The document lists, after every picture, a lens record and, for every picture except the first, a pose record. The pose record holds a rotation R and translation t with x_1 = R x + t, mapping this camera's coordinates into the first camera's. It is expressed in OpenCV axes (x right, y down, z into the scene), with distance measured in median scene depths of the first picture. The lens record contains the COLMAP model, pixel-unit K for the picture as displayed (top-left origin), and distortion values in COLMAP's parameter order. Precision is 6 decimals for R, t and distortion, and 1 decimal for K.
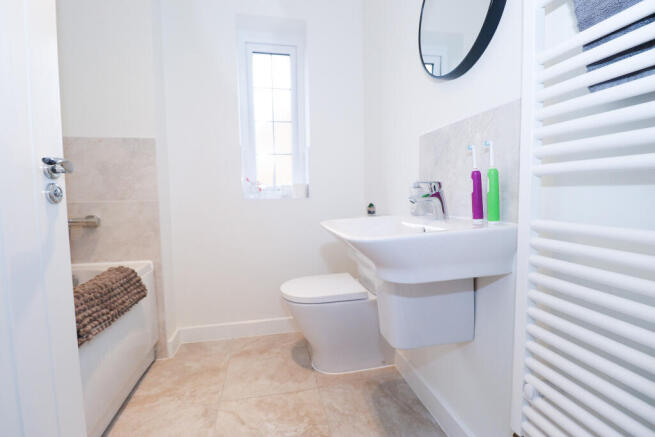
lens RADIAL K [[304.0, 0, 328.7], [0, 304.0, 214.7], [0, 0, 1]] dist [0.001272, -0.014969]
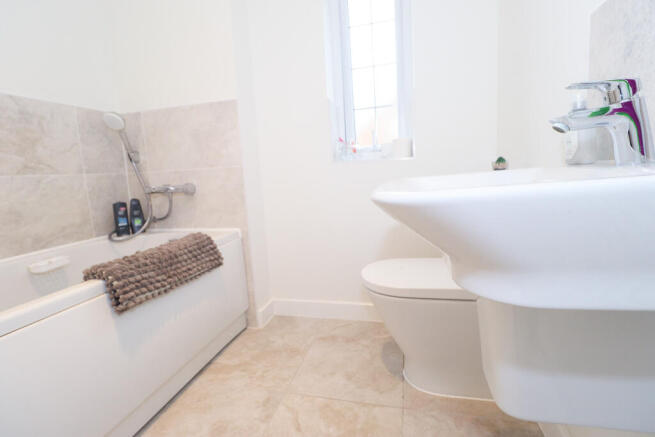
lens RADIAL K [[304.0, 0, 328.7], [0, 304.0, 214.7], [0, 0, 1]] dist [0.001272, -0.014969]
pose [[0.898044, 0.023895, -0.439255, 0.114089], [0.012625, 0.996712, 0.080032, 0.035778], [0.439724, -0.077418, 0.894790, 0.283885]]
